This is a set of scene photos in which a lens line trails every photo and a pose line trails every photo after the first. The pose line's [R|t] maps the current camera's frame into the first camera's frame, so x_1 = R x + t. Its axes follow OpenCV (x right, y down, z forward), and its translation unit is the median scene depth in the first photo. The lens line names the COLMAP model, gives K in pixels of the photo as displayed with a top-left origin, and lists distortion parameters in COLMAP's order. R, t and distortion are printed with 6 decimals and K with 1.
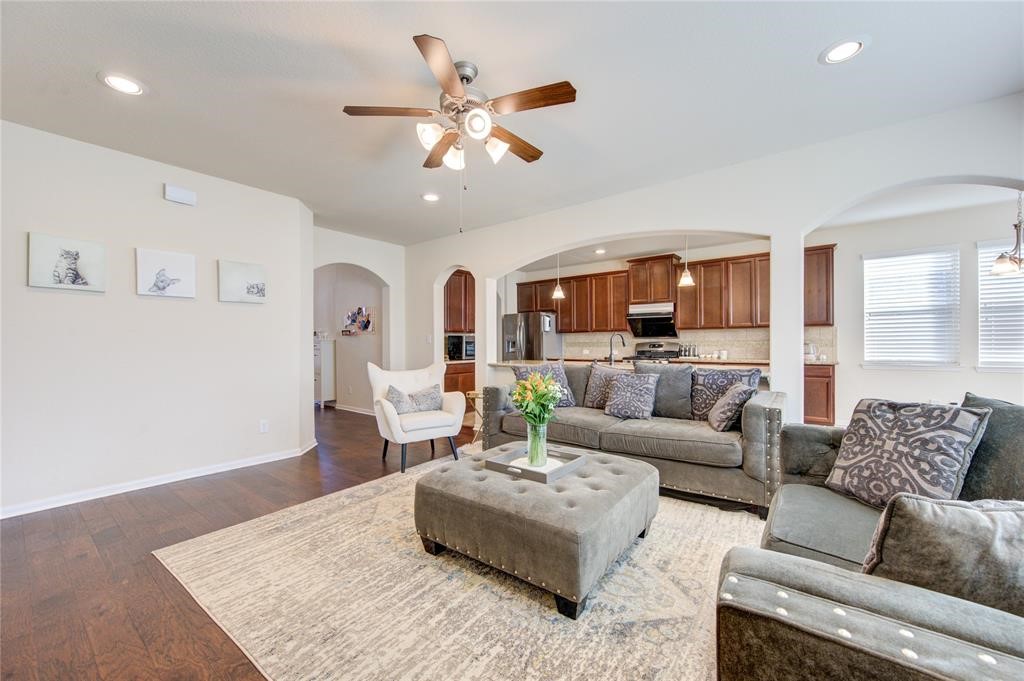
lens RADIAL K [[400.6, 0, 515.0], [0, 400.6, 343.2], [0, 0, 1]] dist [0.002356, 0.000262]
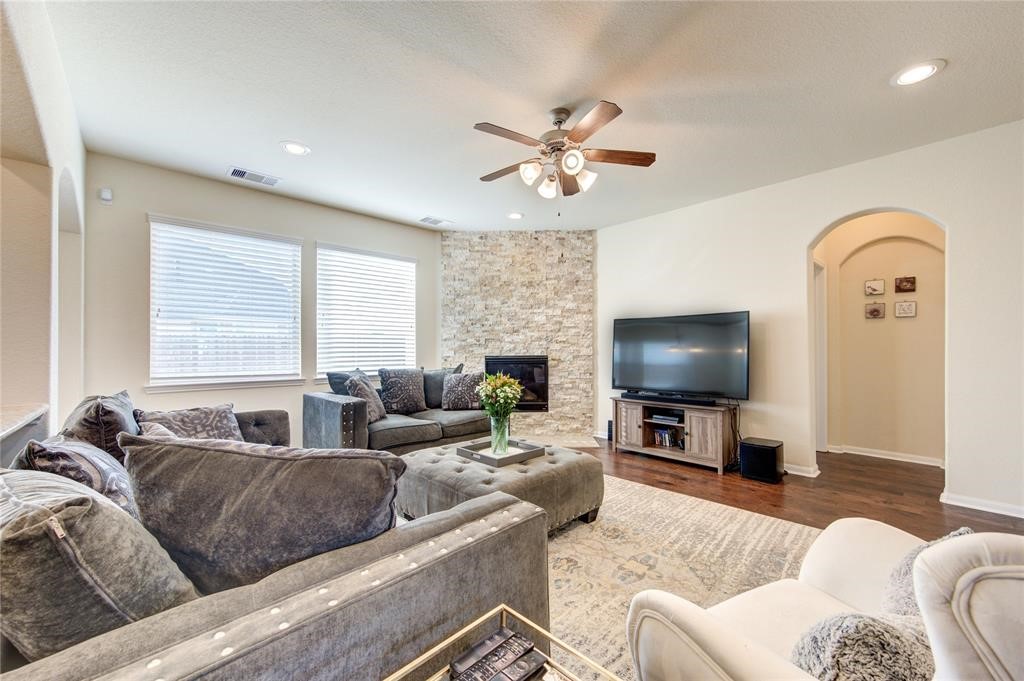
lens RADIAL K [[400.6, 0, 515.0], [0, 400.6, 343.2], [0, 0, 1]] dist [0.002356, 0.000262]
pose [[-0.988517, 0.012347, 0.150606, -0.126080], [0.009945, 0.999811, -0.016694, 0.004792], [-0.150784, -0.015005, -0.988453, 1.626758]]
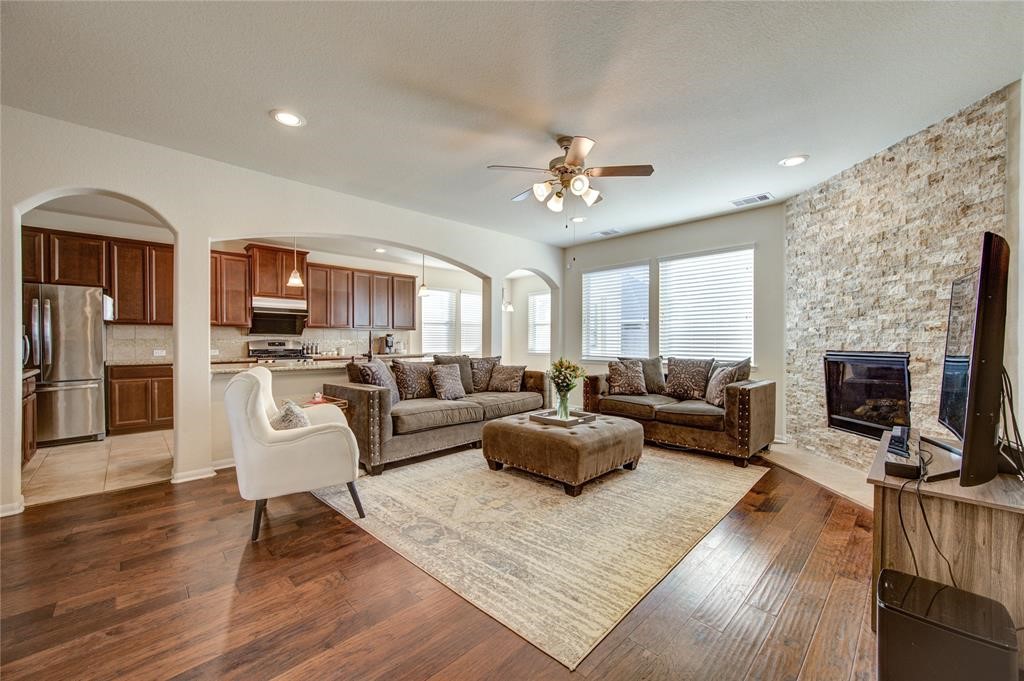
lens RADIAL K [[397.1, 0, 517.1], [0, 397.1, 345.9], [0, 0, 1]] dist [-0.008026, 0.000150]
pose [[0.131991, -0.005911, 0.991233, -1.122230], [-0.001882, 0.999979, 0.006214, 0.009635], [-0.991249, -0.002686, 0.131977, 0.741361]]
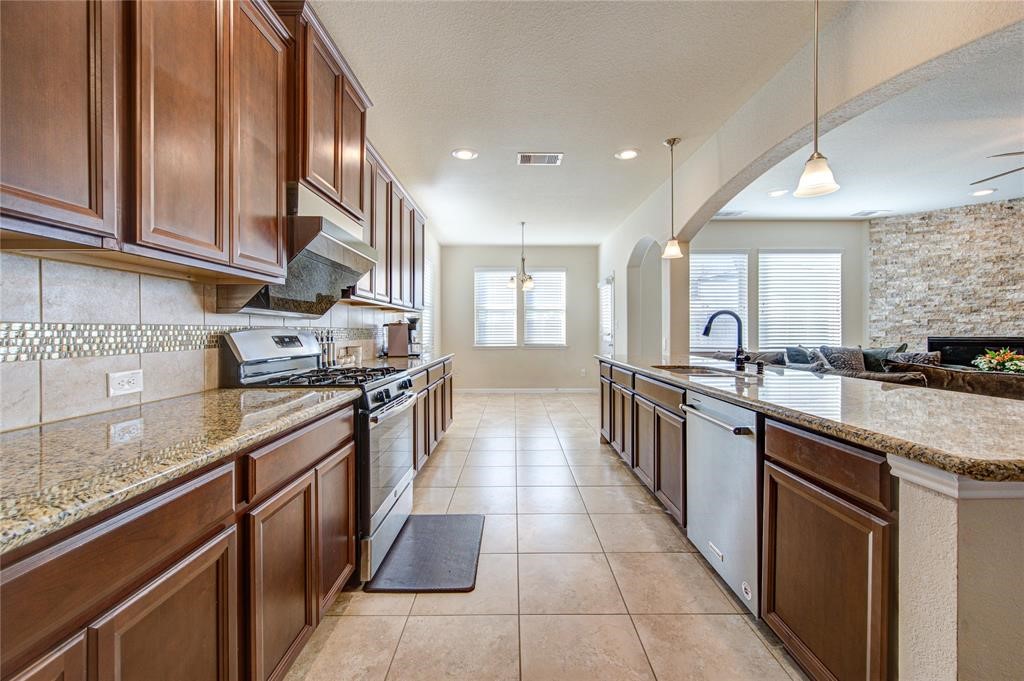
lens RADIAL K [[399.2, 0, 517.5], [0, 399.2, 331.0], [0, 0, 1]] dist [0.000002, 0.000298]
pose [[-0.617398, 0.007549, 0.786615, 0.002459], [0.004733, 0.999971, -0.005883, 0.006253], [-0.786637, 0.000091, -0.617416, 2.390936]]
